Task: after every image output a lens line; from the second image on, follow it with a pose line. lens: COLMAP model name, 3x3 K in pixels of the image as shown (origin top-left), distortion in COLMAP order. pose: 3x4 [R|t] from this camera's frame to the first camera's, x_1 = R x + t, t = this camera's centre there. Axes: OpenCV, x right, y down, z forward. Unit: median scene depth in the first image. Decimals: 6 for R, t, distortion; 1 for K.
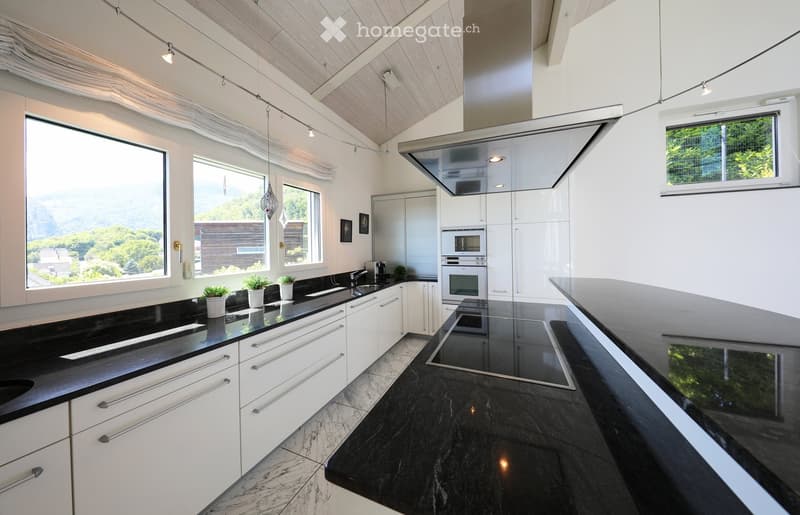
lens RADIAL K [[262.3, 0, 399.4], [0, 262.3, 246.1], [0, 0, 1]] dist [-0.000110, -0.000069]
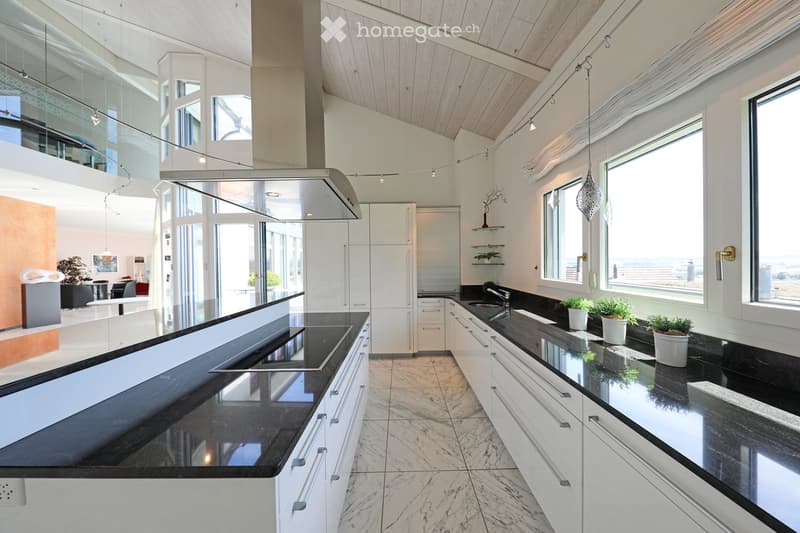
lens RADIAL K [[251.5, 0, 400.0], [0, 251.5, 266.5], [0, 0, 1]] dist [-0.000325, -0.002298]
pose [[-0.917322, 0.029796, -0.397030, 0.302781], [0.024561, 0.999531, 0.018265, -0.001197], [0.397389, 0.007003, -0.917624, 1.680298]]
